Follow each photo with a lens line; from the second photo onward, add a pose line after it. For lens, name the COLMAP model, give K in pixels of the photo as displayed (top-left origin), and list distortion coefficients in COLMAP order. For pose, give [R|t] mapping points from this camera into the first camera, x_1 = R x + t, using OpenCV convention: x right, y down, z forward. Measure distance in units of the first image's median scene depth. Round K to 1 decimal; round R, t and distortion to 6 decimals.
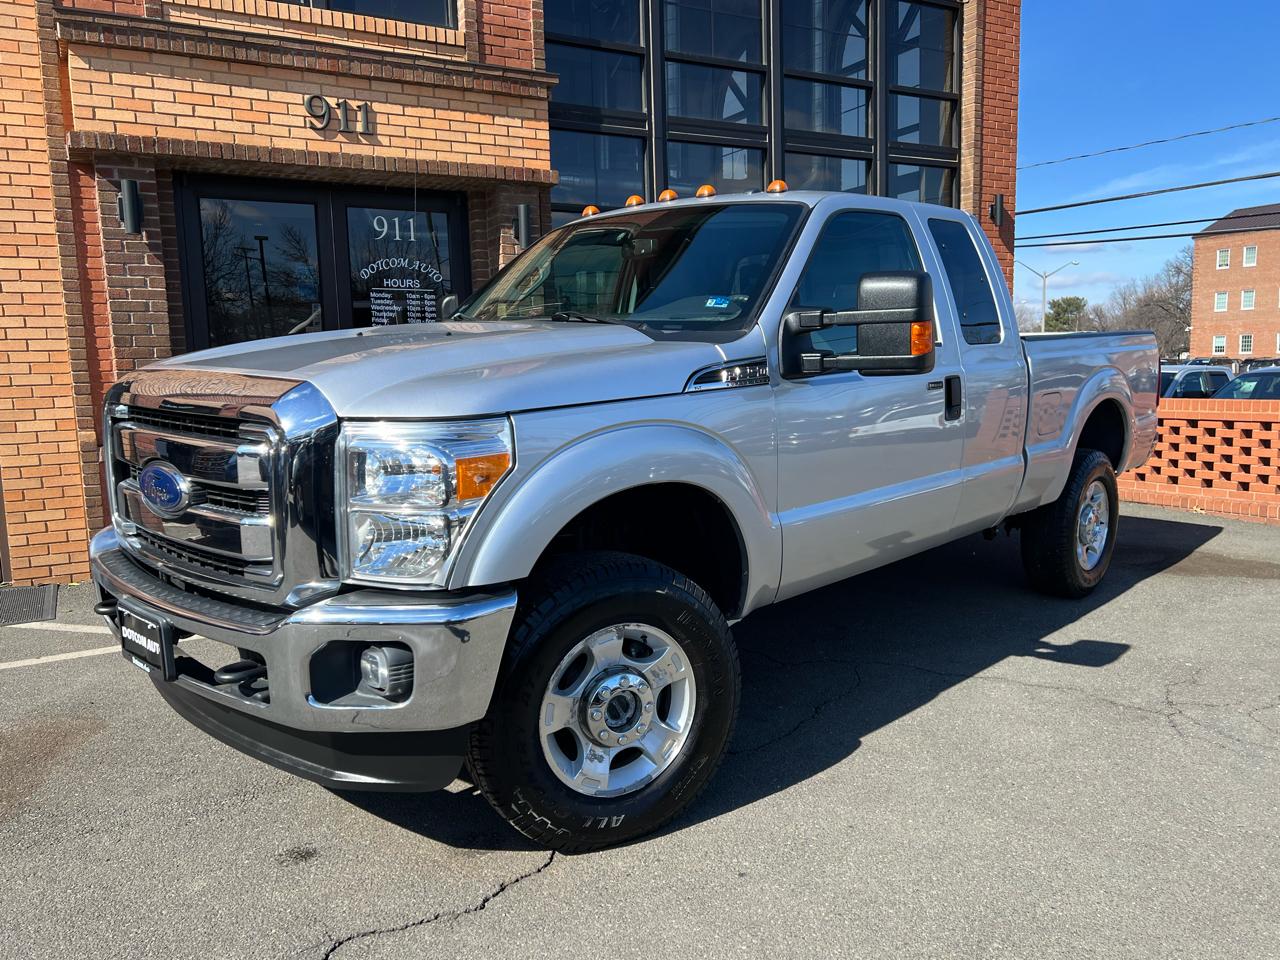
lens RADIAL K [[951.1, 0, 640.0], [0, 951.1, 480.0], [0, 0, 1]] dist [0.046176, -0.047365]
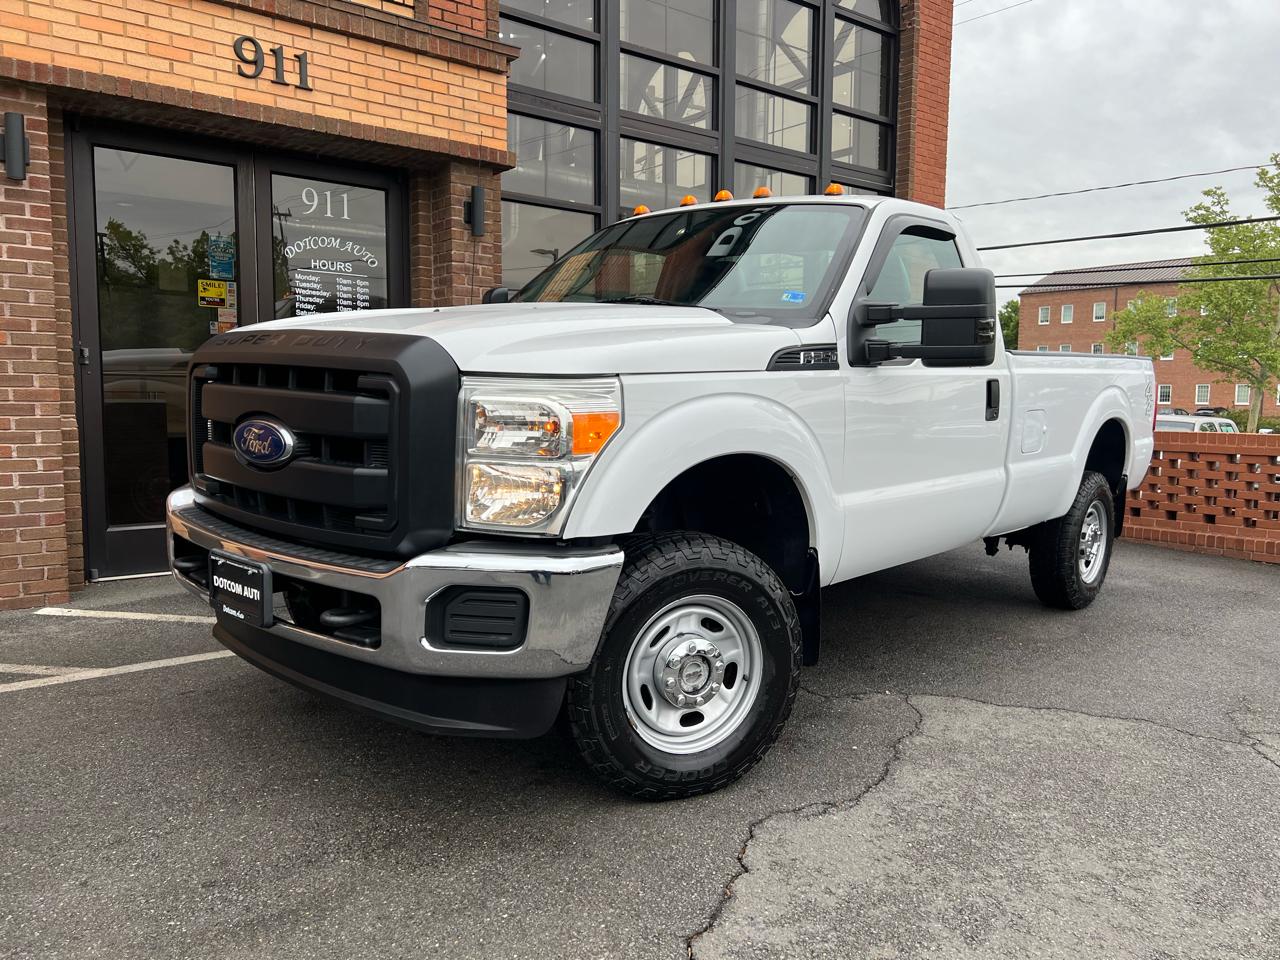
lens RADIAL K [[951.7, 0, 649.2], [0, 951.7, 480.3], [0, 0, 1]] dist [0.042426, -0.042153]
pose [[0.986124, 0.022077, 0.164538, -0.105583], [-0.016672, 0.999277, -0.034157, 0.015806], [-0.165173, 0.030940, 0.985779, 0.096556]]
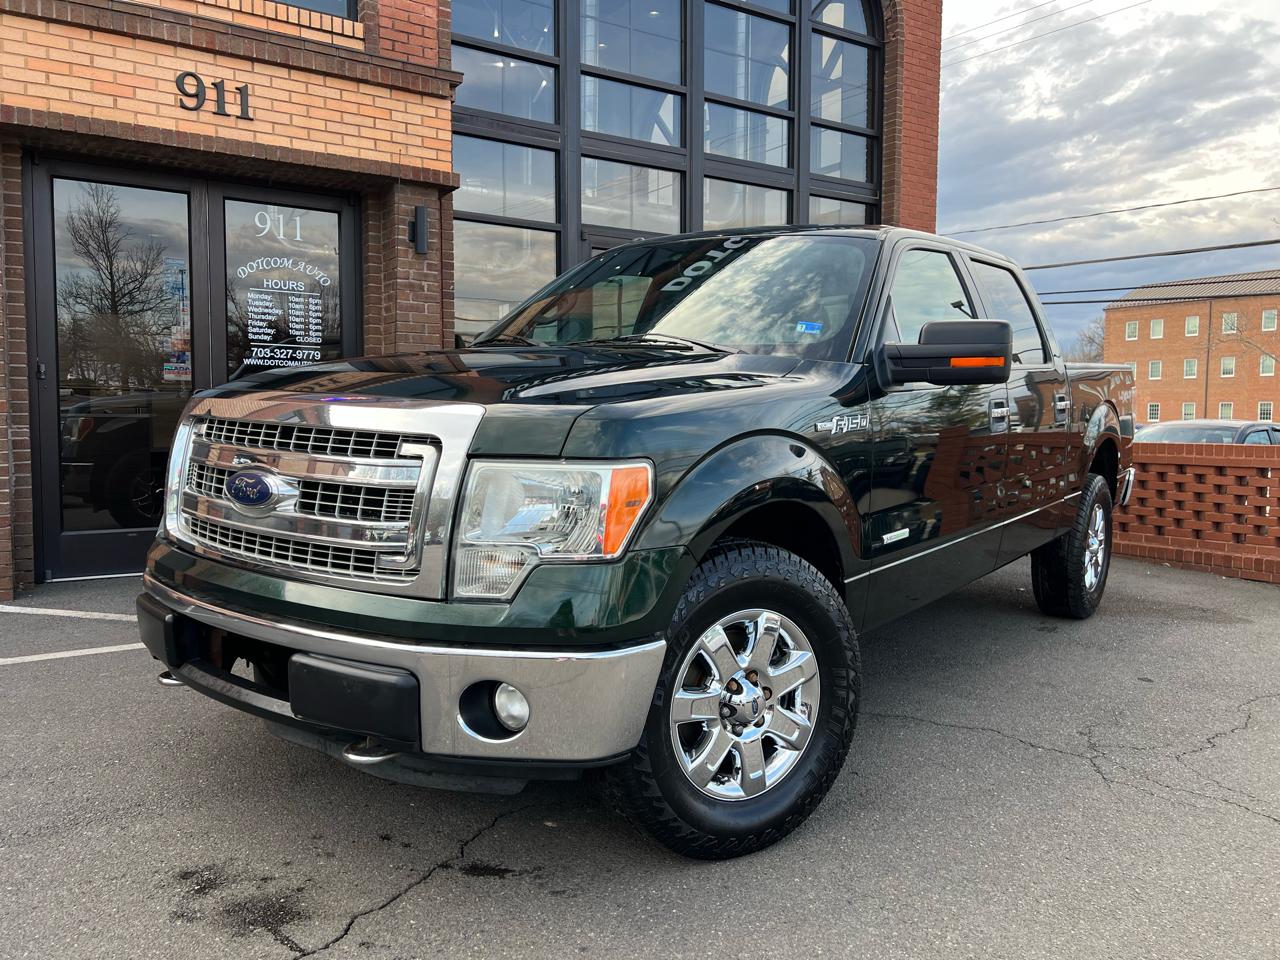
lens RADIAL K [[951.0, 0, 638.1], [0, 951.0, 471.9], [0, 0, 1]] dist [0.048320, -0.051242]
pose [[0.997254, 0.027497, 0.068760, 0.032870], [-0.023143, 0.997724, -0.063339, 0.024870], [-0.070345, 0.061573, 0.995621, 0.071373]]
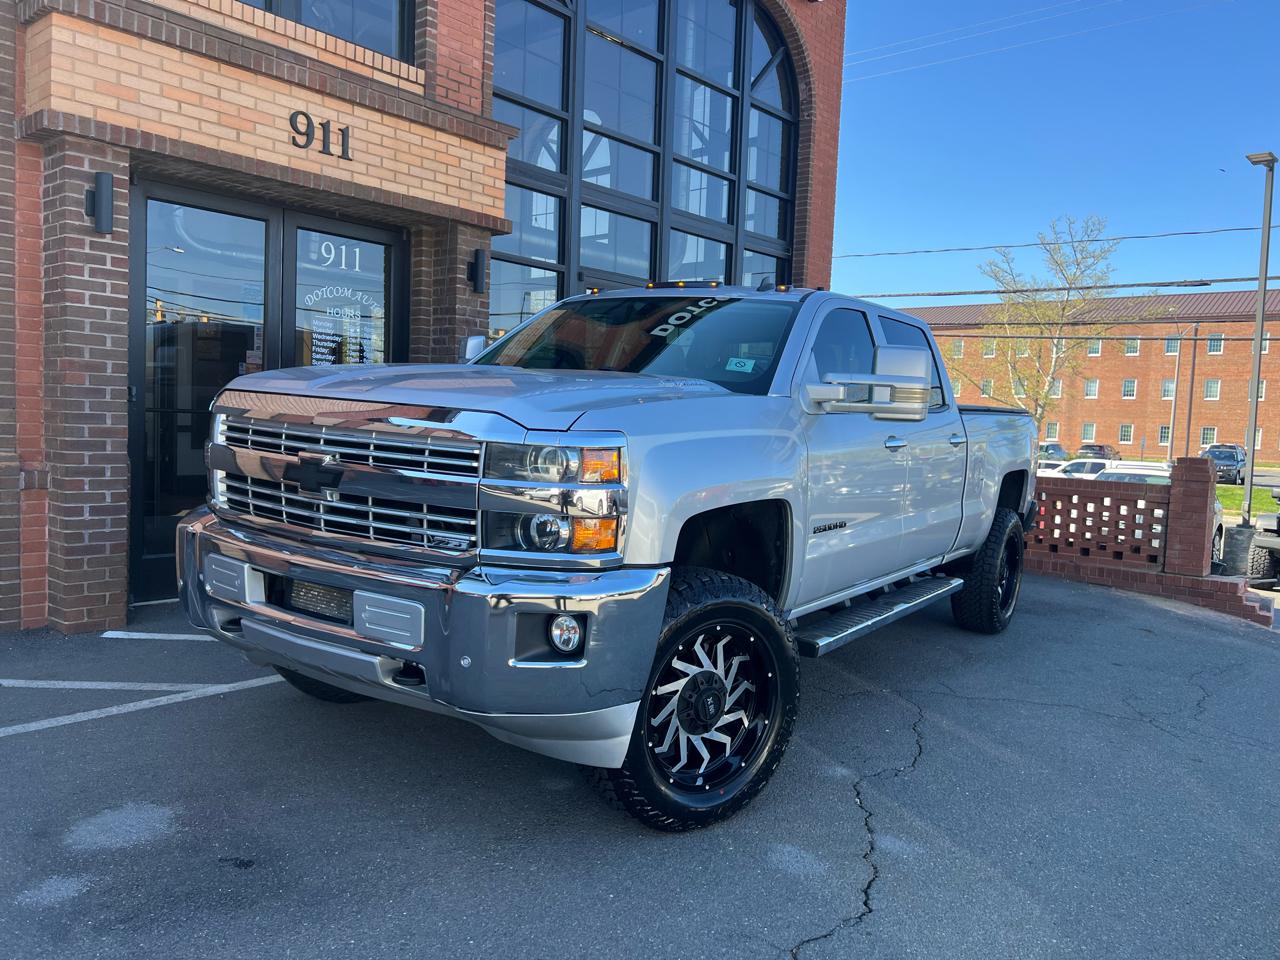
lens RADIAL K [[955.0, 0, 638.1], [0, 955.0, 470.4], [0, 0, 1]] dist [0.044292, -0.045978]
pose [[0.939030, 0.045867, 0.340763, -0.301314], [-0.023893, 0.997371, -0.068407, 0.008729], [-0.343005, 0.056094, 0.937657, 0.012379]]
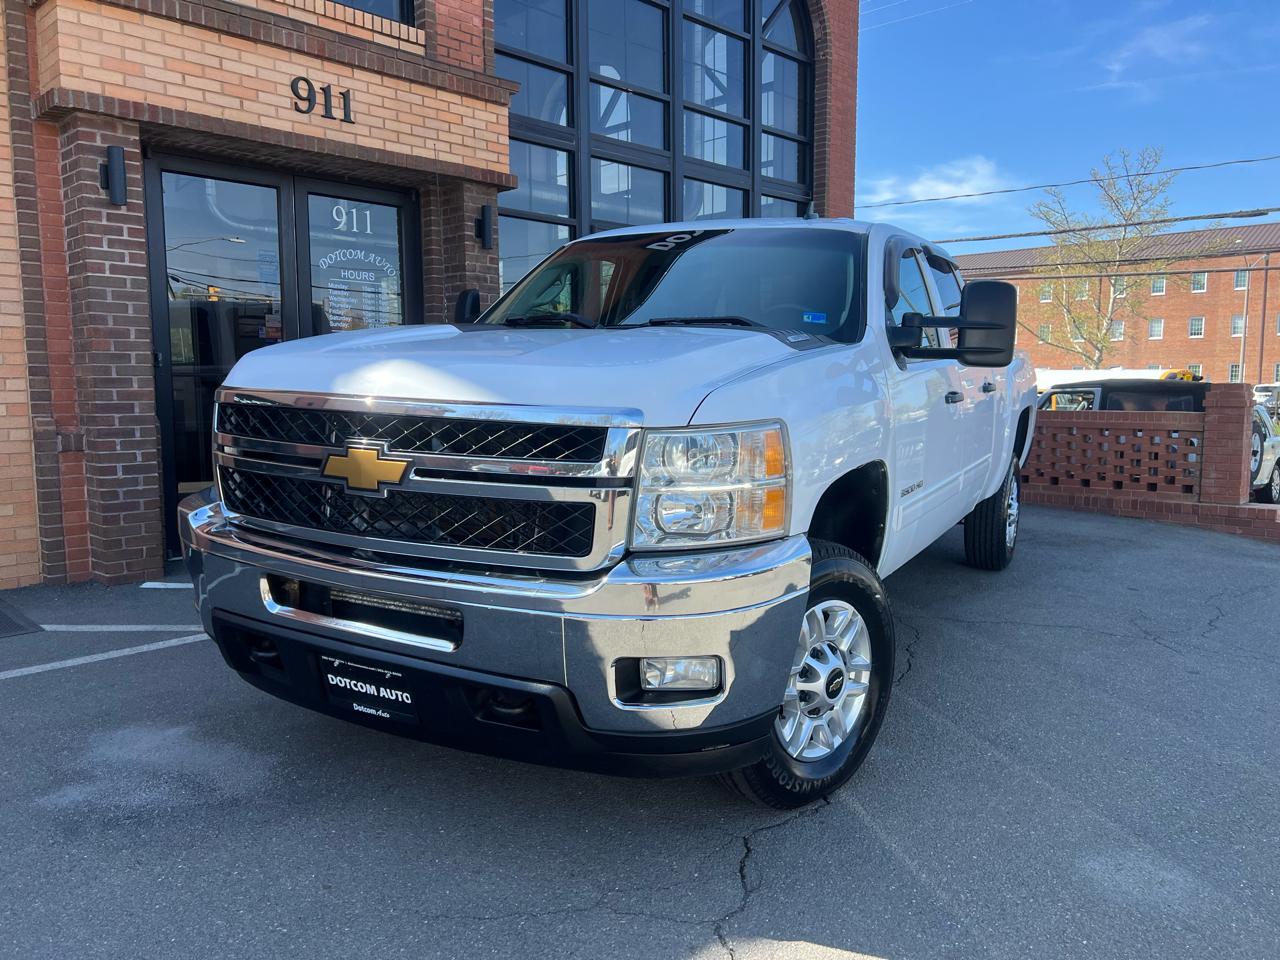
lens RADIAL K [[951.3, 0, 630.1], [0, 951.3, 471.9], [0, 0, 1]] dist [0.044851, -0.044390]
pose [[0.960255, -0.002733, 0.279111, -0.263167], [0.011556, 0.999484, -0.029970, 0.029594], [-0.278885, 0.032004, 0.959791, -0.014997]]
